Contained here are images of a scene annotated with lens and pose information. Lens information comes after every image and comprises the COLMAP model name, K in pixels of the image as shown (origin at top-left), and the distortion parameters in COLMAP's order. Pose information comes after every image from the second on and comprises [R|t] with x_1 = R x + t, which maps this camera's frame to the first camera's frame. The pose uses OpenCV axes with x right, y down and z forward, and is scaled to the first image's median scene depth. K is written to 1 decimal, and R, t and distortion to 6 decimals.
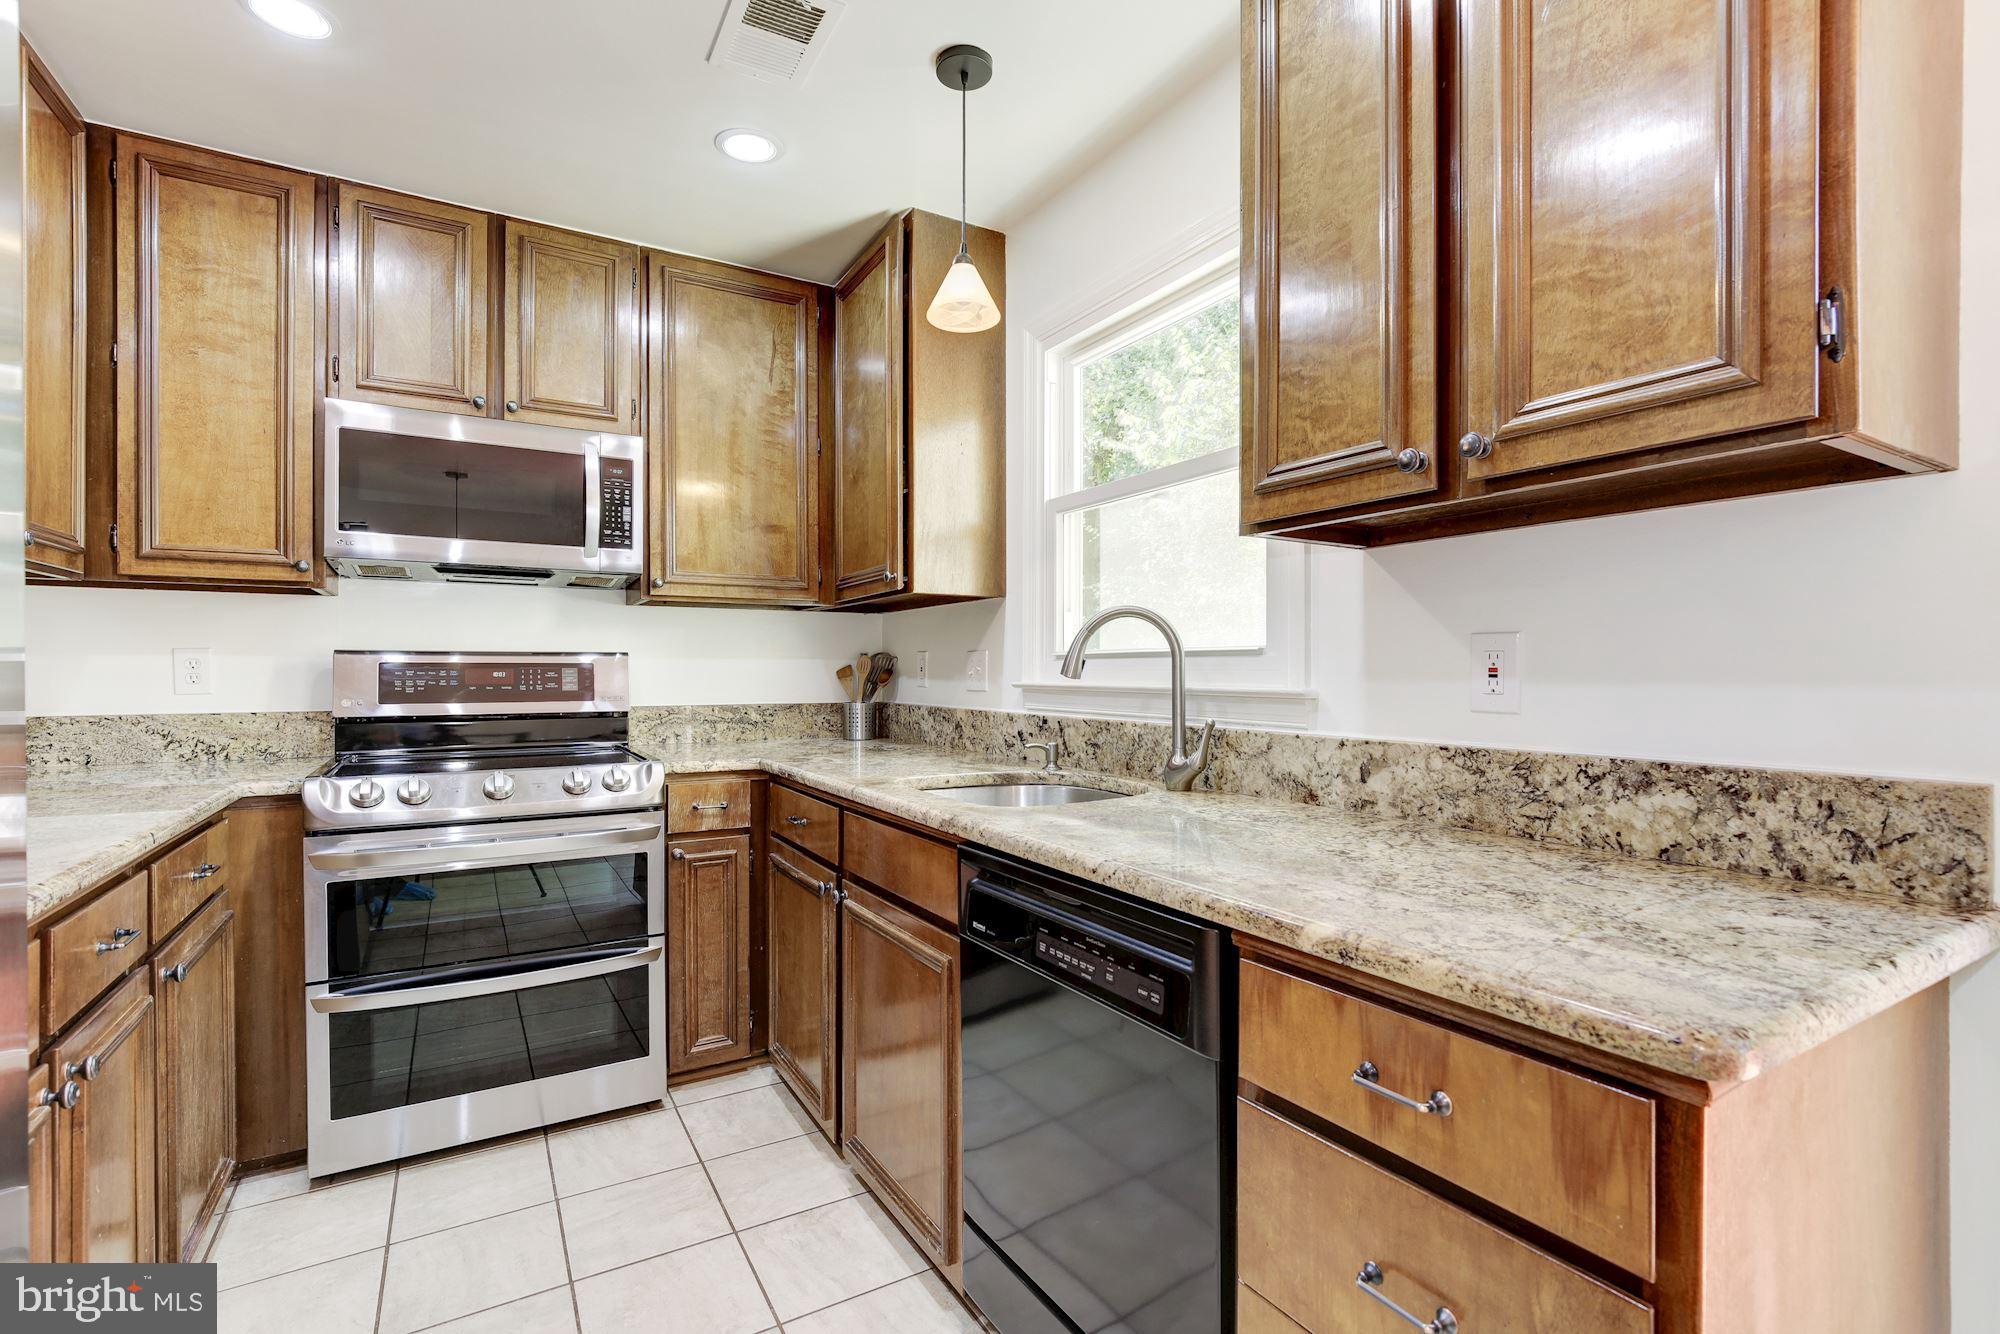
lens RADIAL K [[909.3, 0, 1006.1], [0, 909.3, 676.1], [0, 0, 1]] dist [-0.017302, 0.004688]
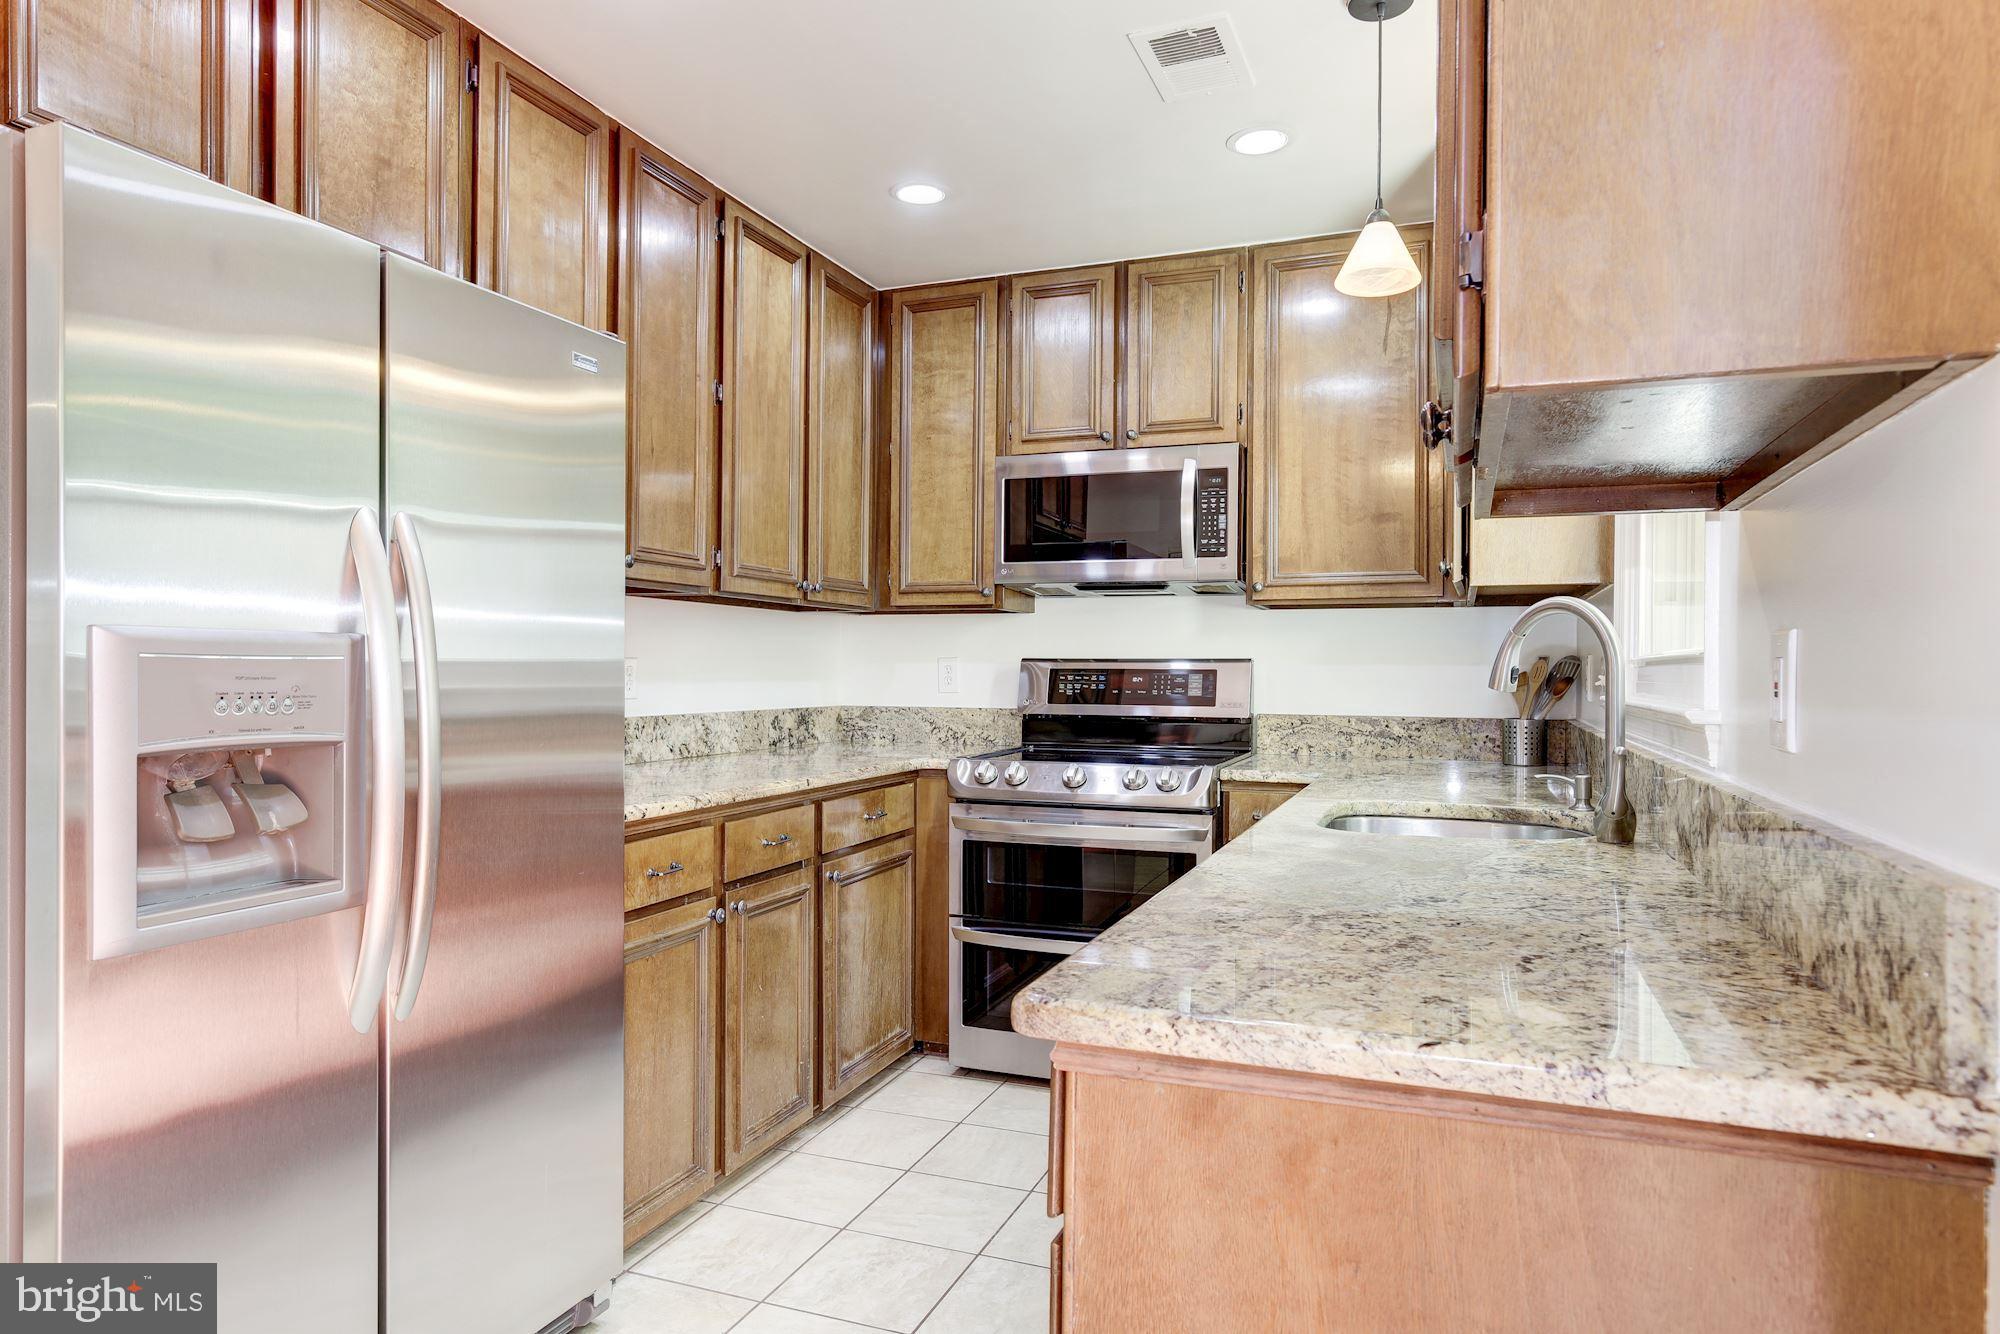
lens RADIAL K [[1173.8, 0, 1008.5], [0, 1173.8, 673.1], [0, 0, 1]] dist [0.004631, 0.000119]
pose [[0.619621, 0.004712, -0.784887, 0.483823], [-0.011174, 0.999934, -0.002818, -0.004263], [0.784821, 0.010516, 0.619633, 0.005974]]
